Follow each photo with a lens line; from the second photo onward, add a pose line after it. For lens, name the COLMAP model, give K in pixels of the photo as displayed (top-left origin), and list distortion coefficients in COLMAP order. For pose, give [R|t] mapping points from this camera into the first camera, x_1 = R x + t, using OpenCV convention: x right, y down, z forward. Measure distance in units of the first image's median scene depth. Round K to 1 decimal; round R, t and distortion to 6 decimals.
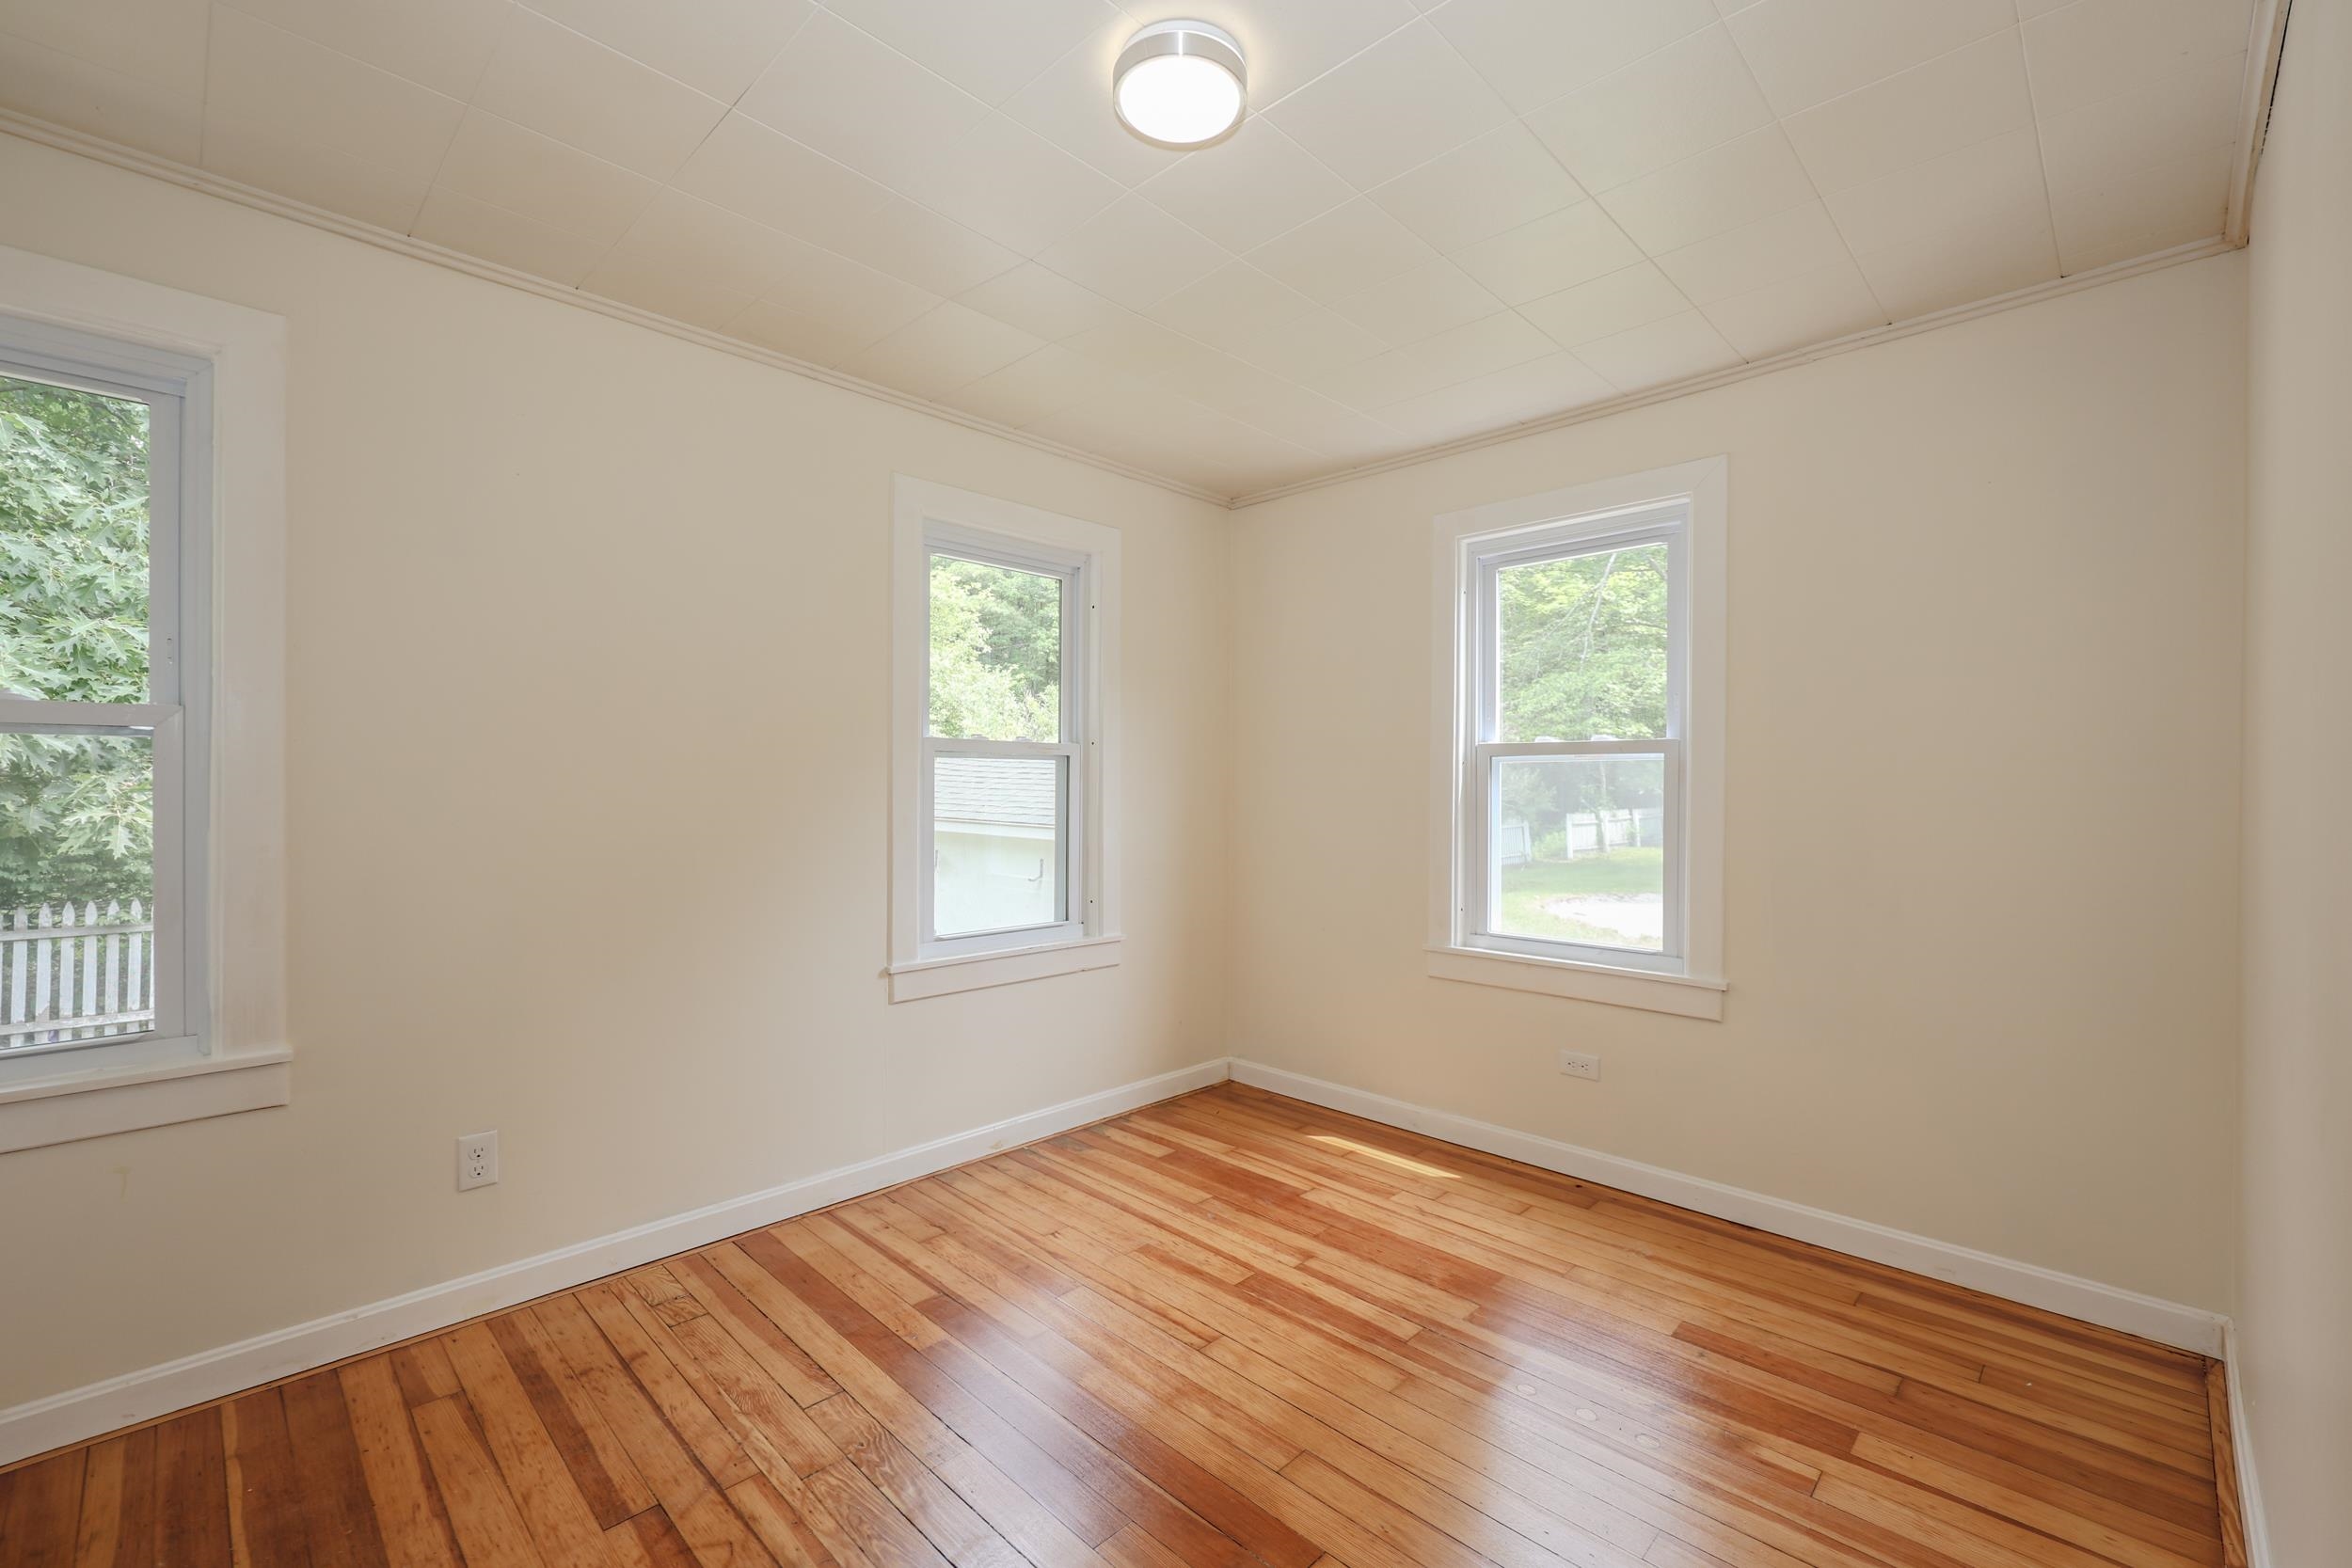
lens RADIAL K [[995.1, 0, 1170.0], [0, 995.1, 786.8], [0, 0, 1]] dist [0.008032, -0.000770]
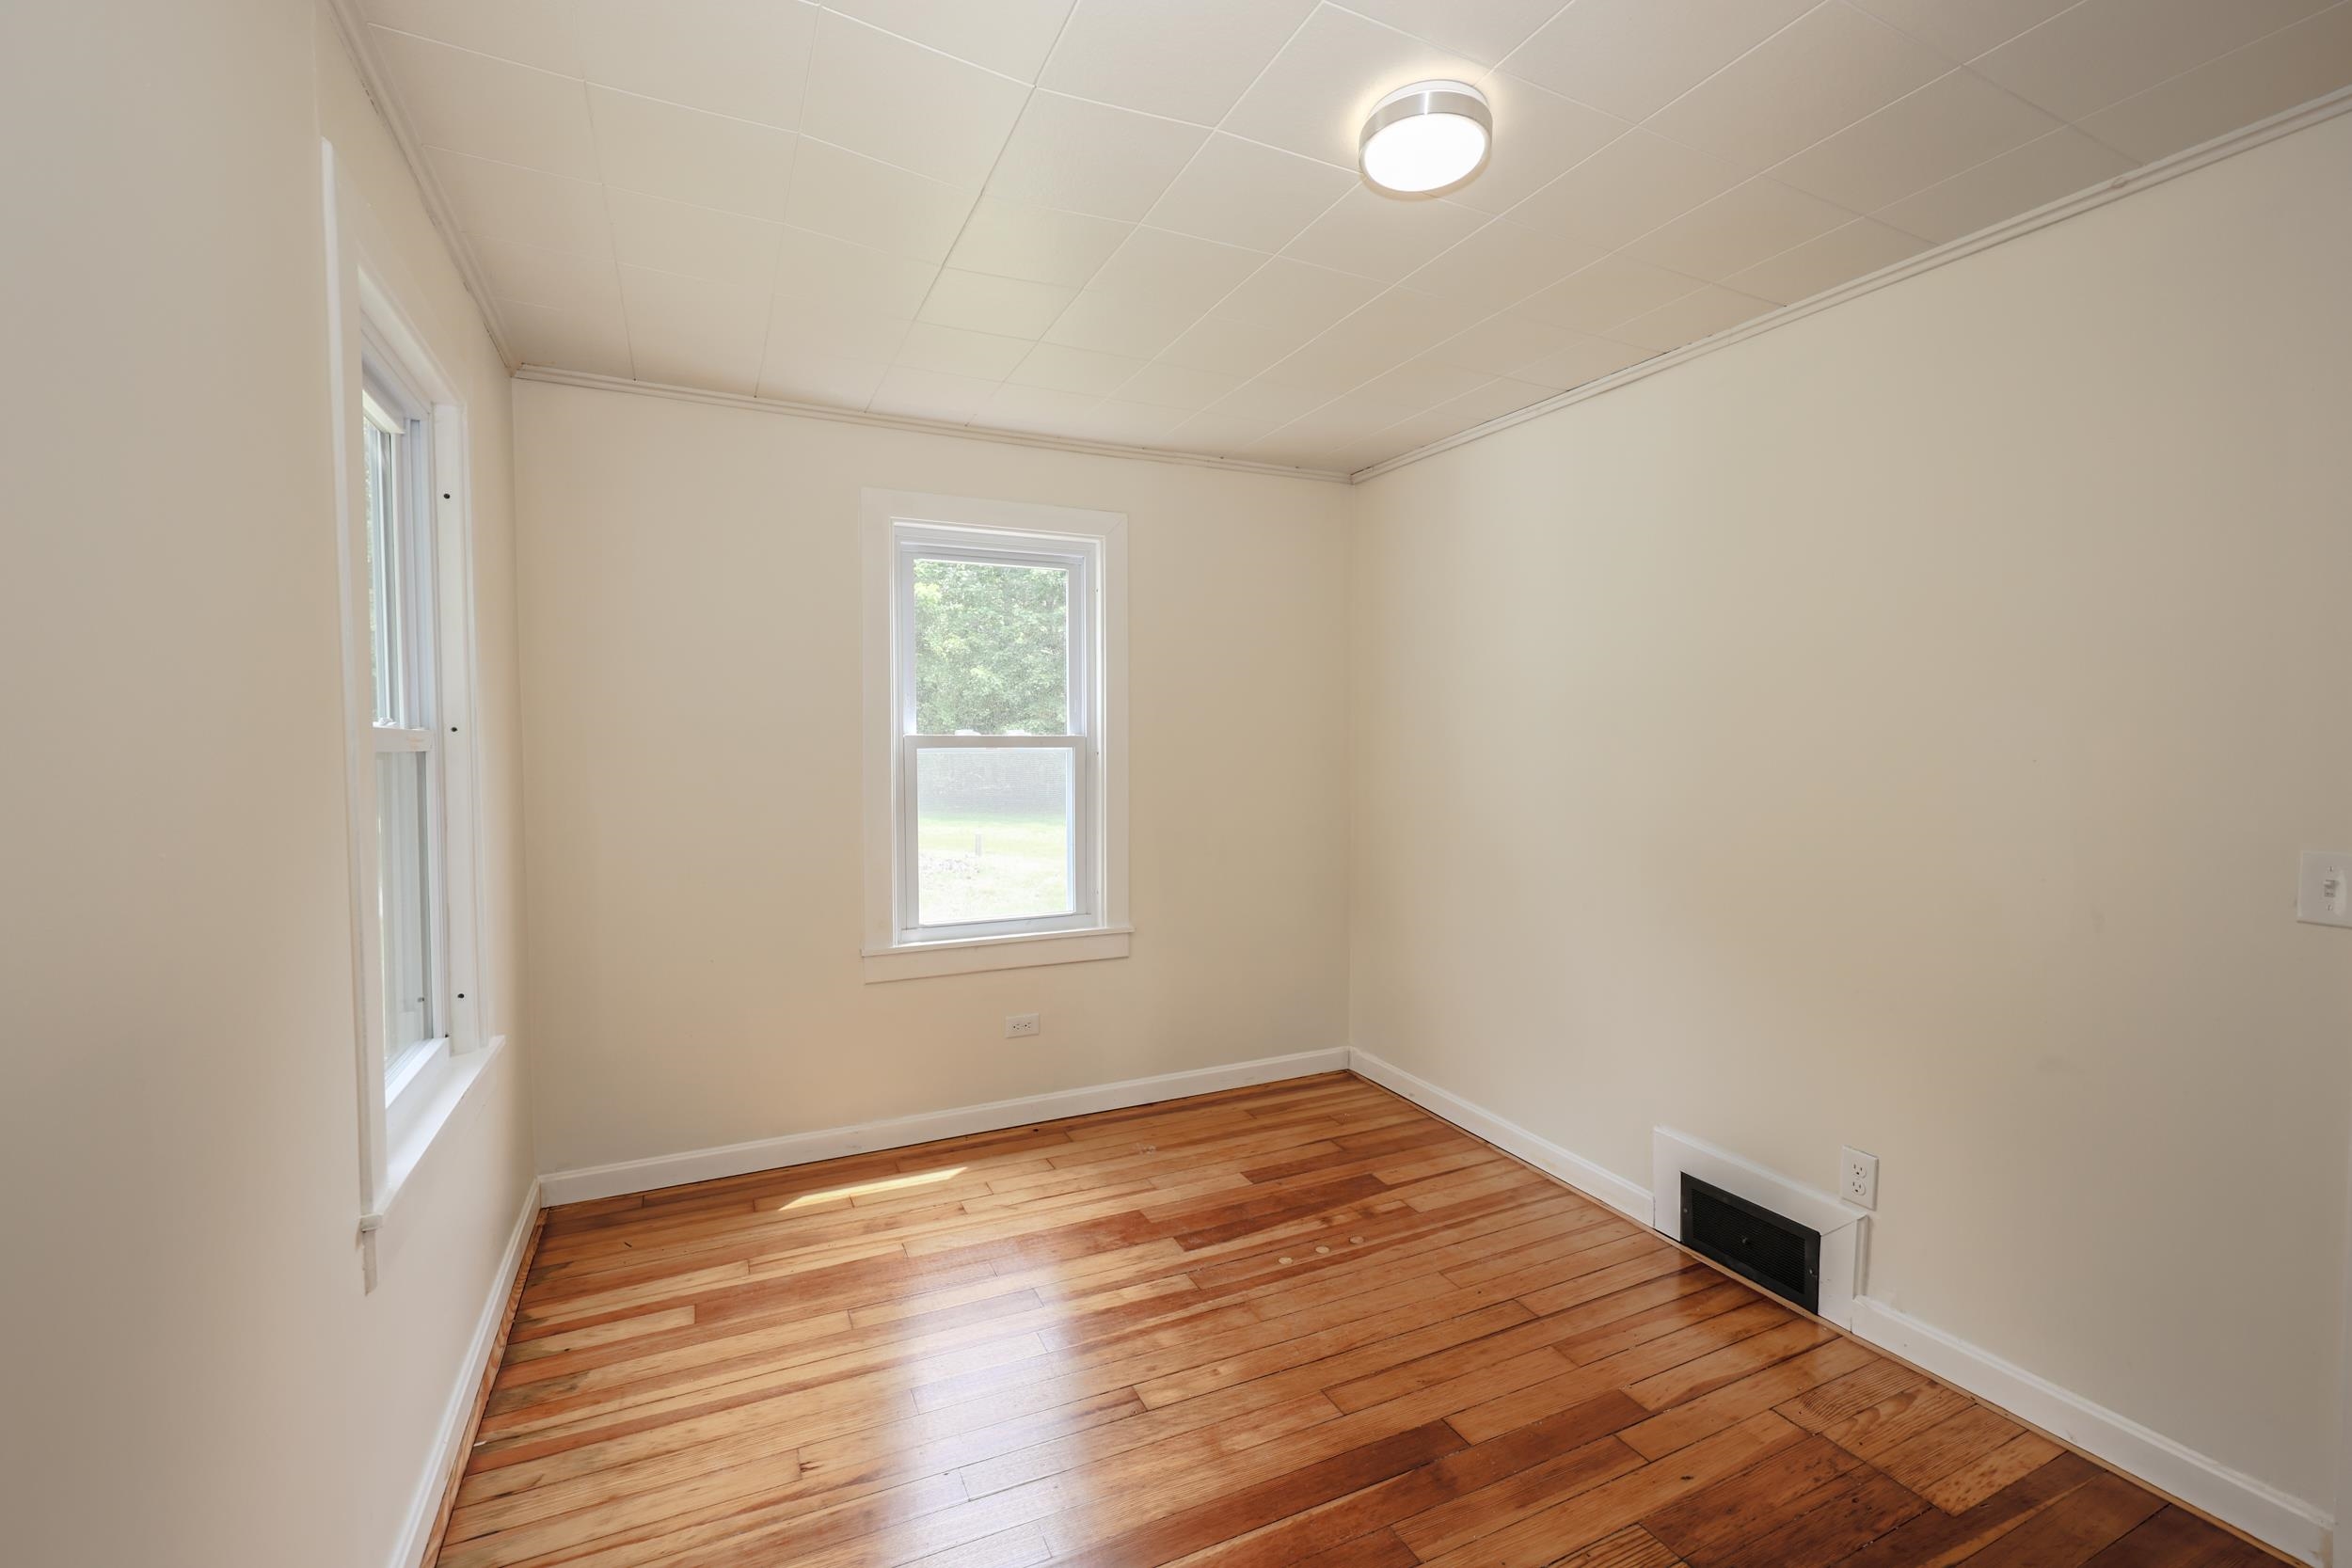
lens RADIAL K [[978.4, 0, 1176.0], [0, 978.4, 784.0], [0, 0, 1]] dist [0.003330, -0.000356]
pose [[0.345279, -0.044953, 0.937423, -0.633593], [0.004272, 0.998917, 0.046328, -0.049093], [-0.938490, -0.011991, 0.345097, 0.532734]]
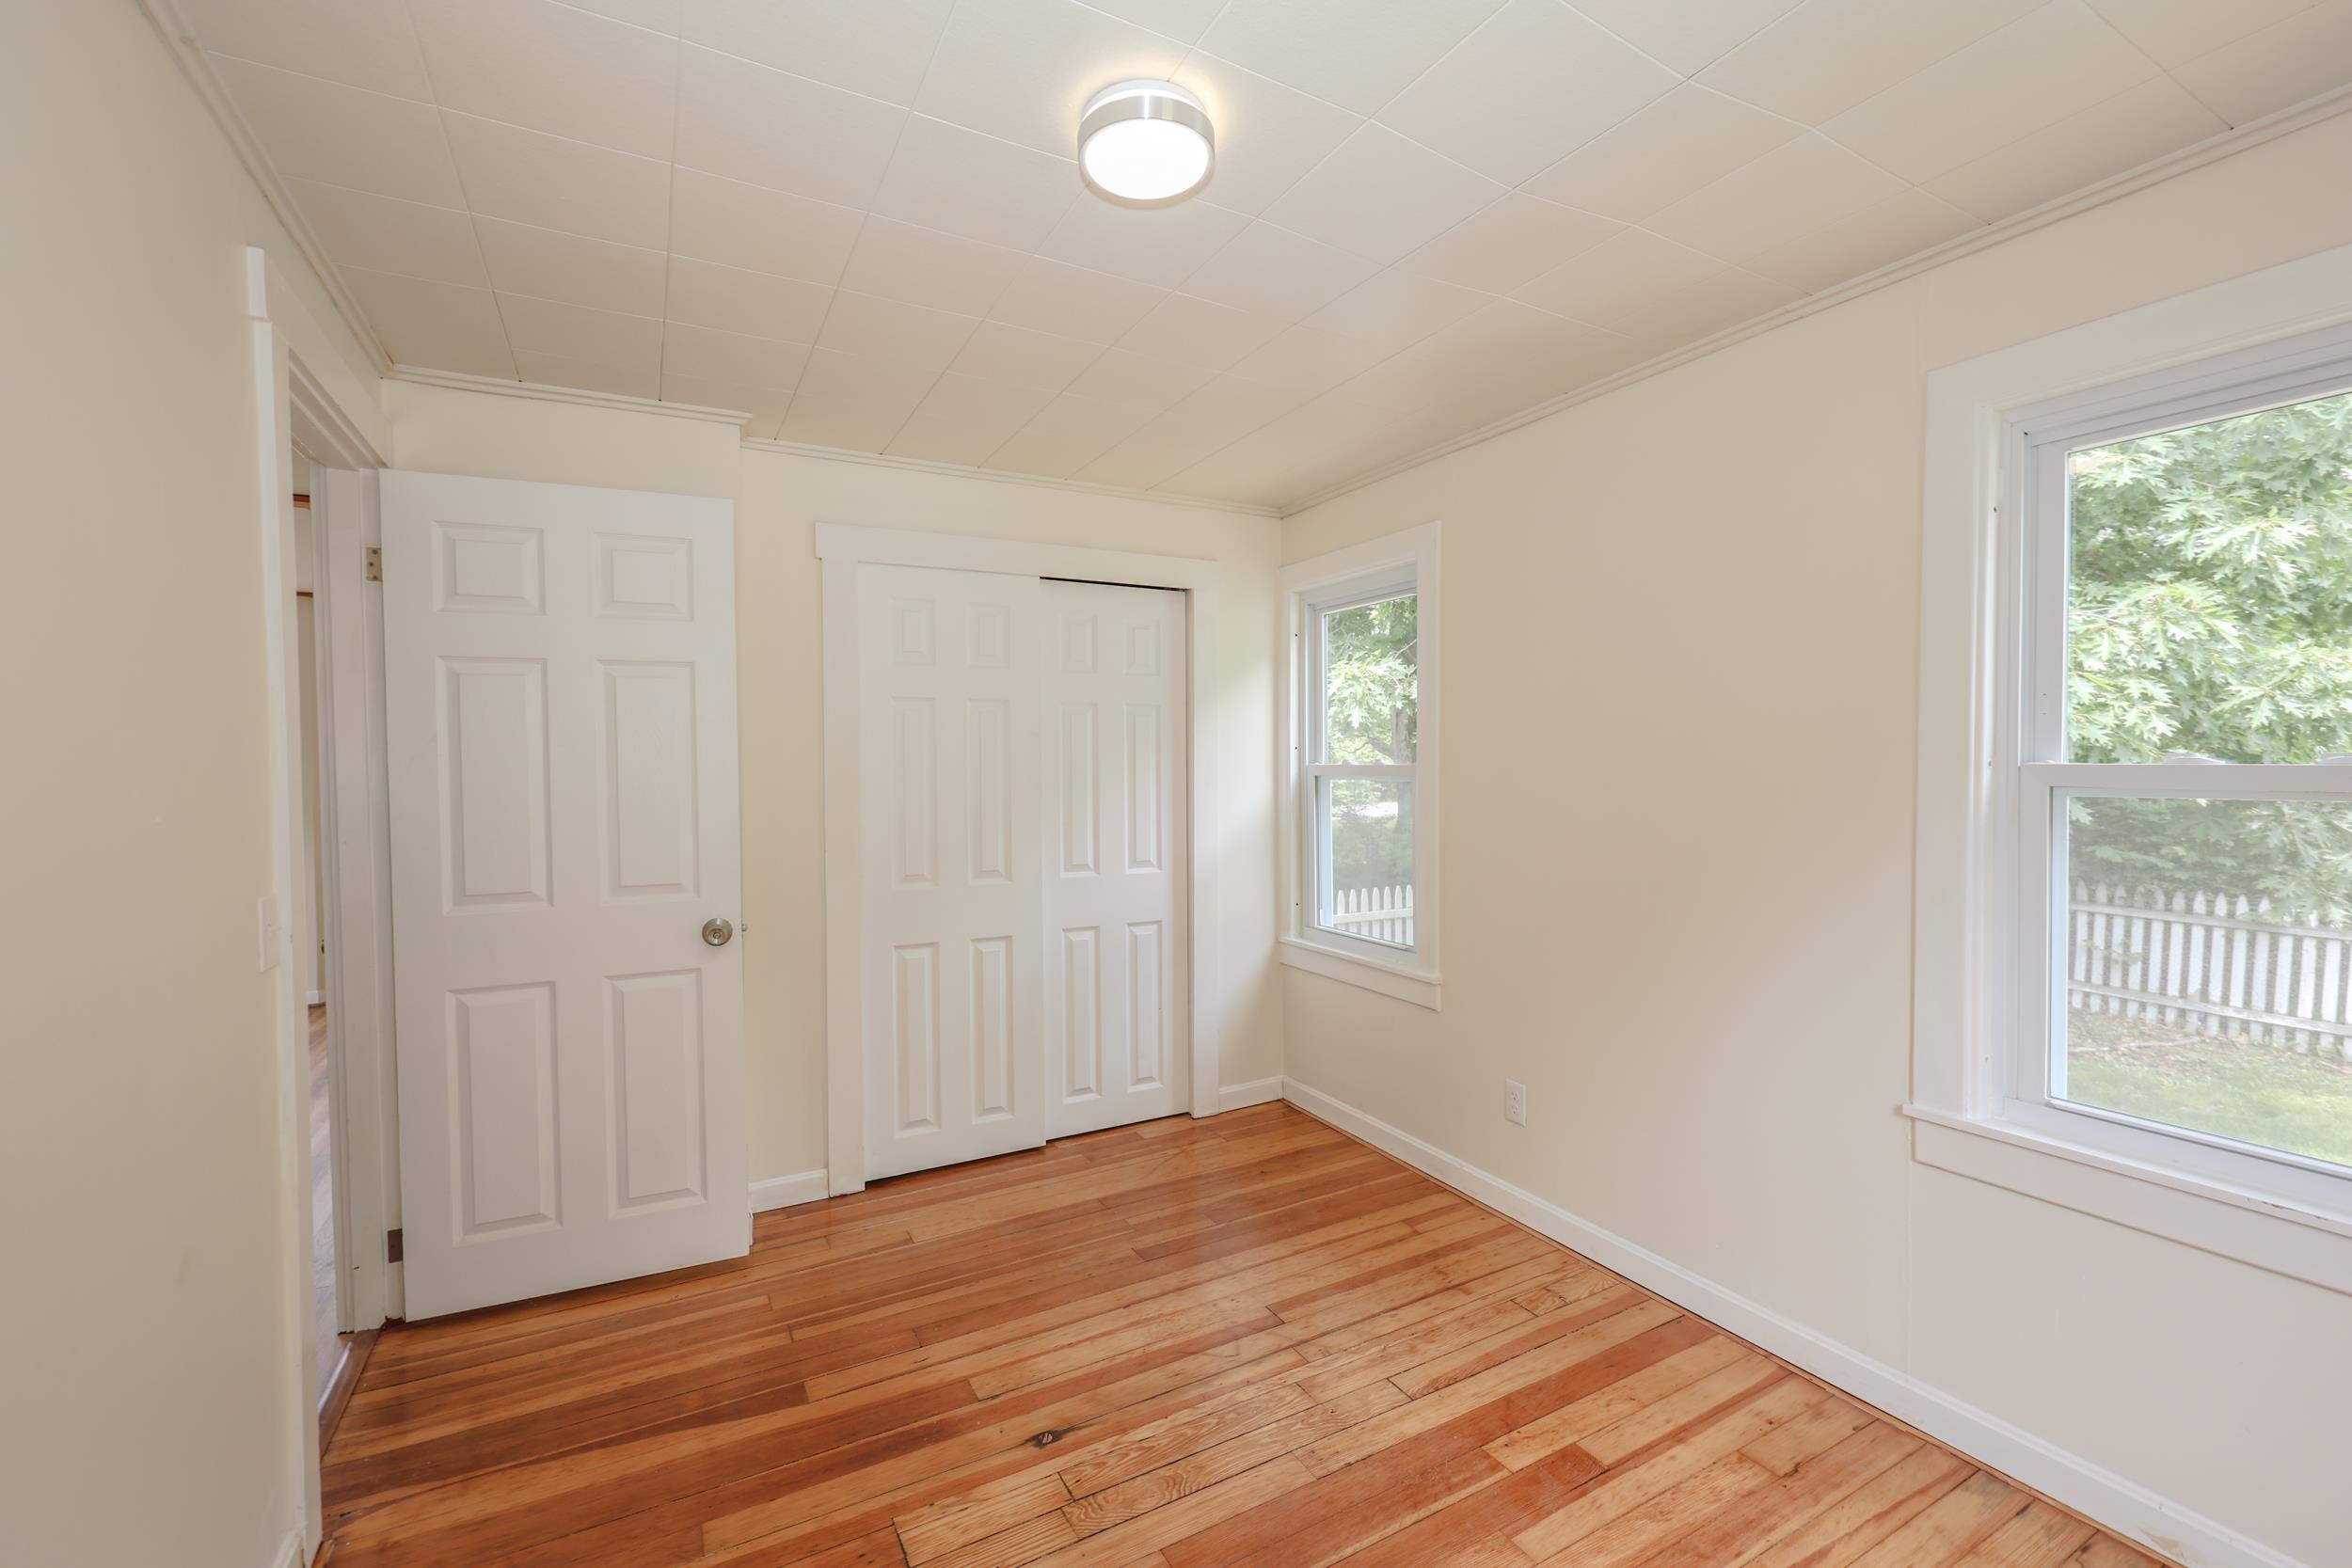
lens RADIAL K [[978.4, 0, 1176.0], [0, 978.4, 784.0], [0, 0, 1]] dist [0.003330, -0.000356]
pose [[-0.285665, 0.017633, -0.958167, 0.553432], [0.002615, 0.999841, 0.017621, -0.056738], [0.958326, 0.002528, -0.285666, 0.785944]]
